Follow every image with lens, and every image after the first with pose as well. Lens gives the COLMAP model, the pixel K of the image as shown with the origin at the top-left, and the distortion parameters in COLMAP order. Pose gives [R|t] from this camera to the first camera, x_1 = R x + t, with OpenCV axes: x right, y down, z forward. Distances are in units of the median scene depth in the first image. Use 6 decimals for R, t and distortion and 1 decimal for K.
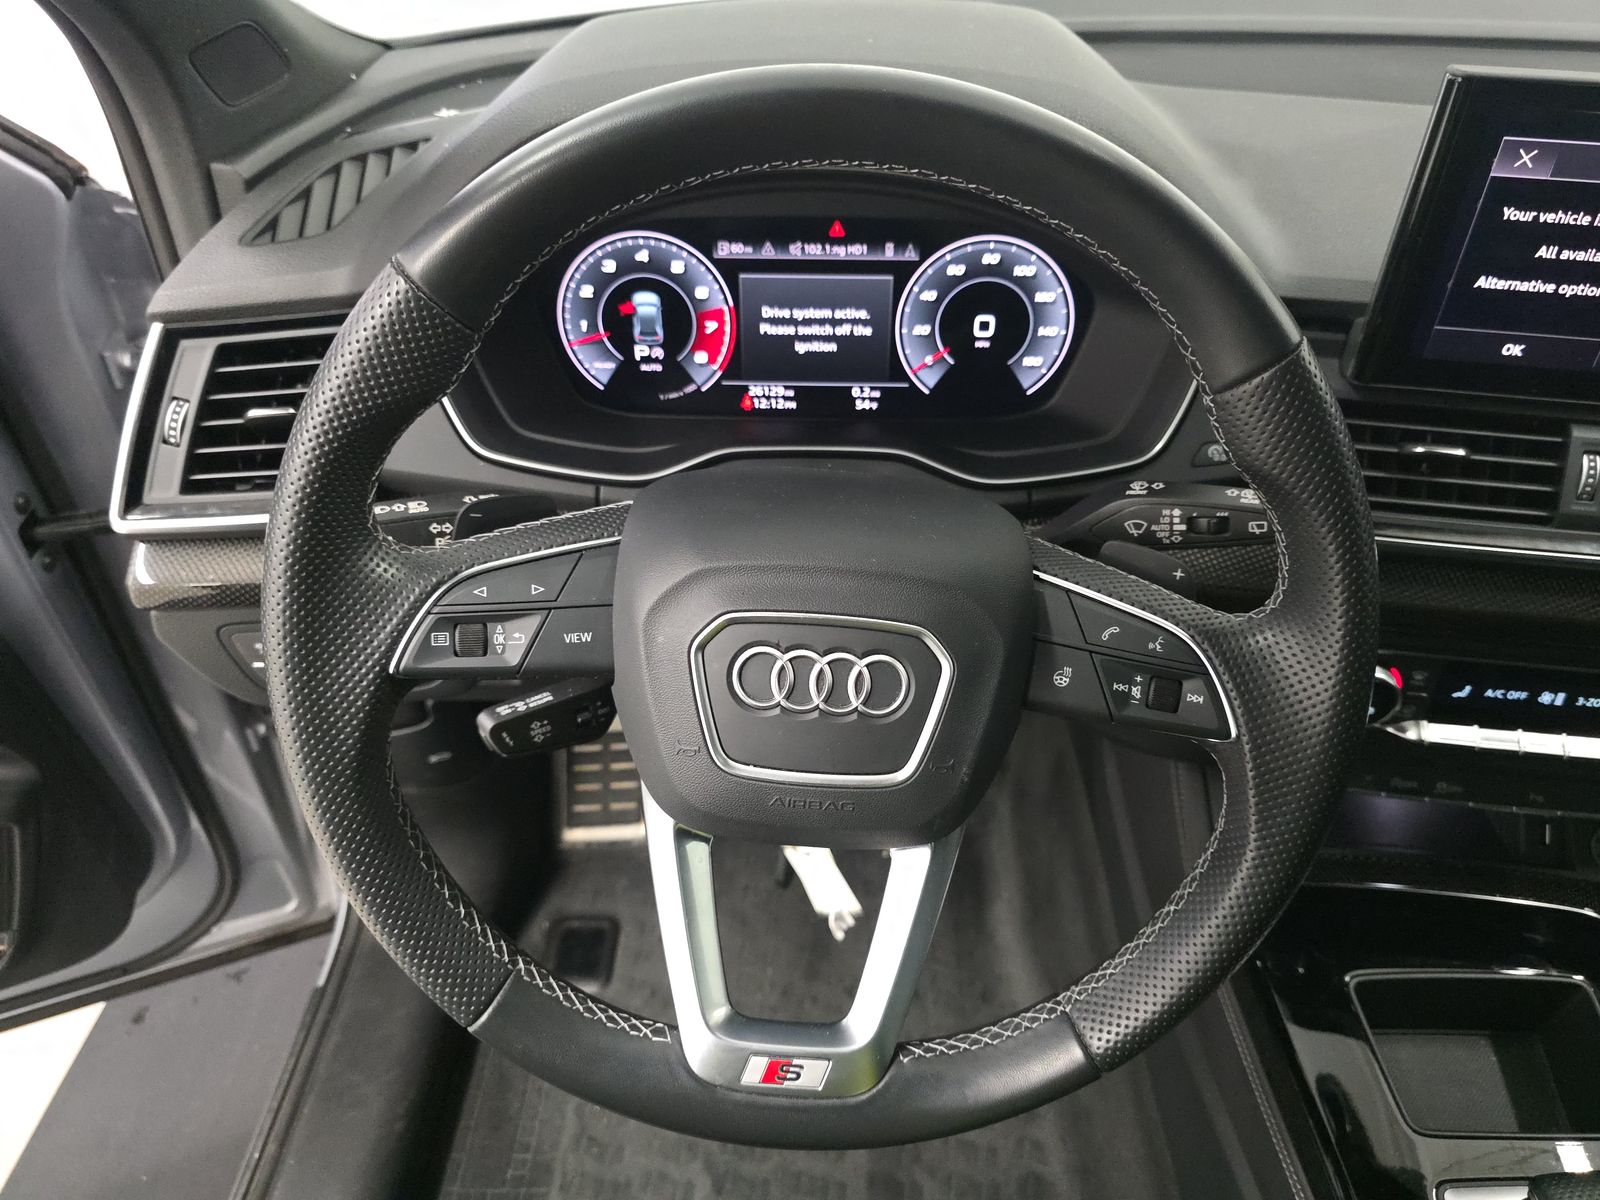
lens RADIAL K [[1089.7, 0, 812.2], [0, 1089.7, 601.9], [0, 0, 1]] dist [0.033616, -0.016172]
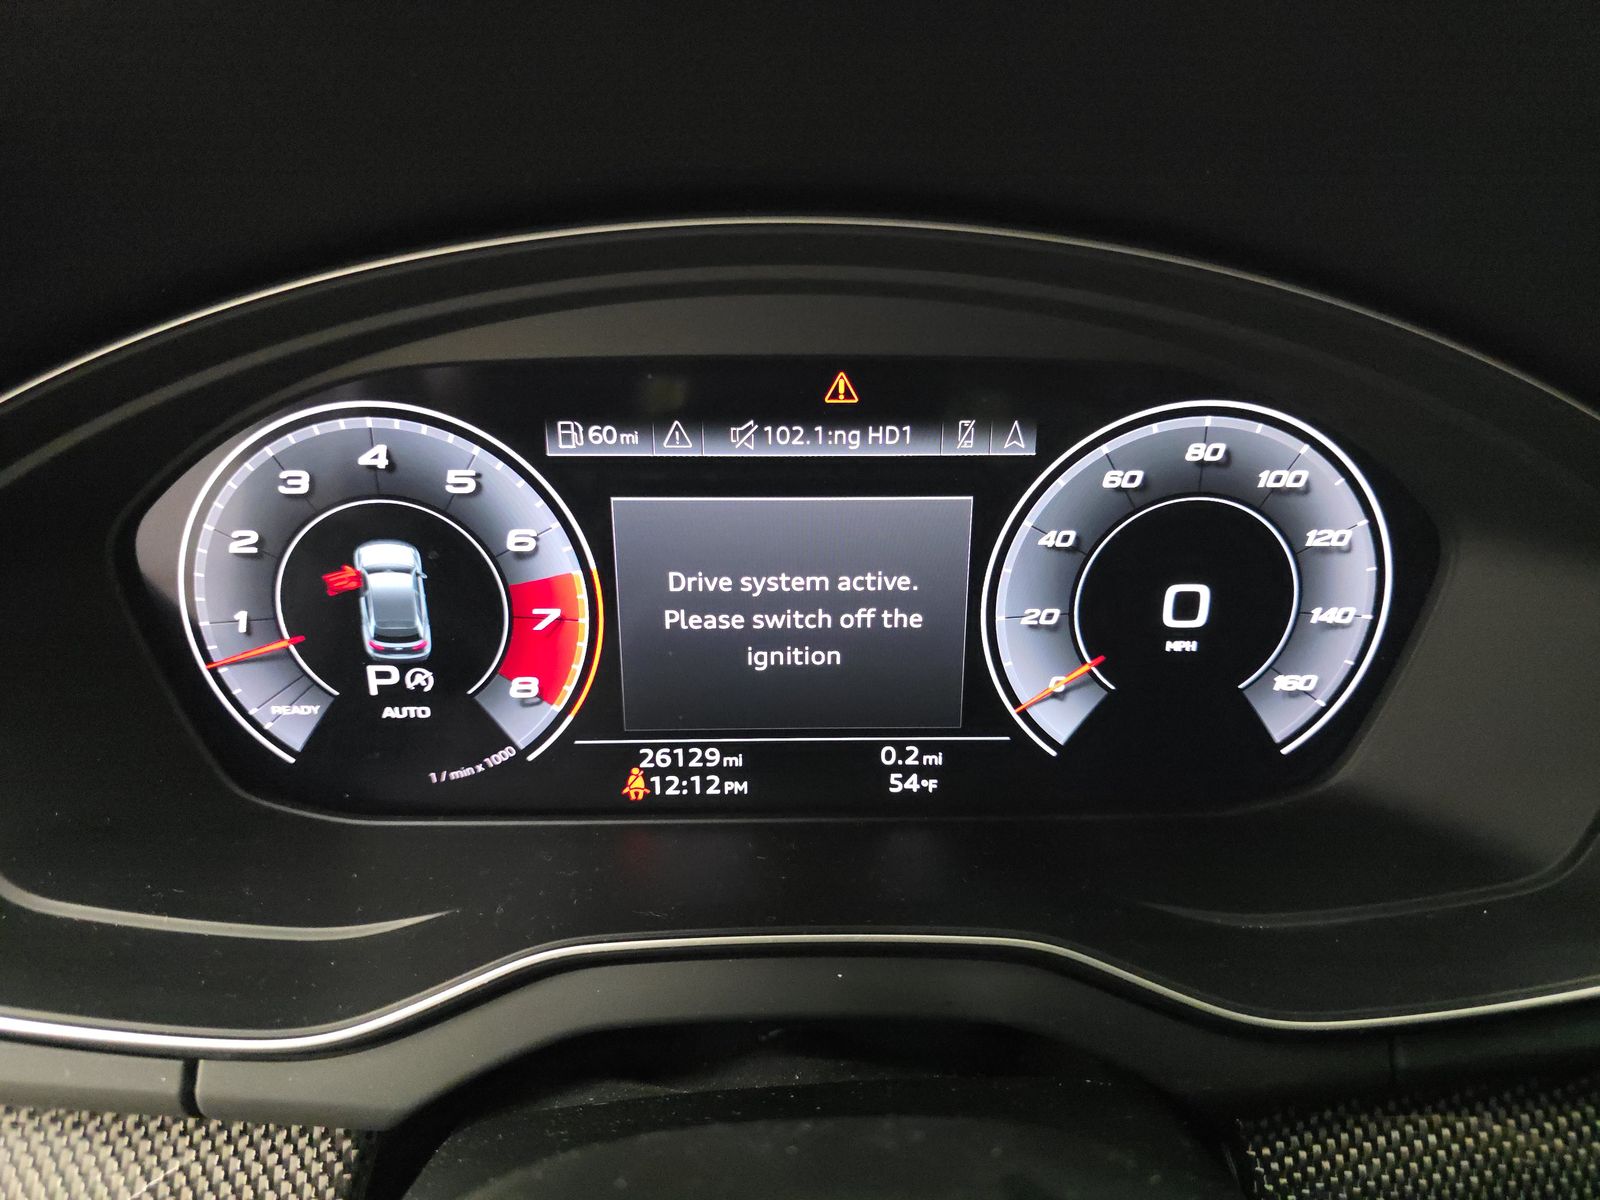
lens RADIAL K [[1089.7, 0, 804.2], [0, 1089.7, 593.9], [0, 0, 1]] dist [0.033616, -0.016172]
pose [[0.999379, -0.016804, 0.030987, -0.005579], [0.023552, 0.972366, -0.232270, -0.160419], [-0.026228, 0.232855, 0.972158, 0.584914]]
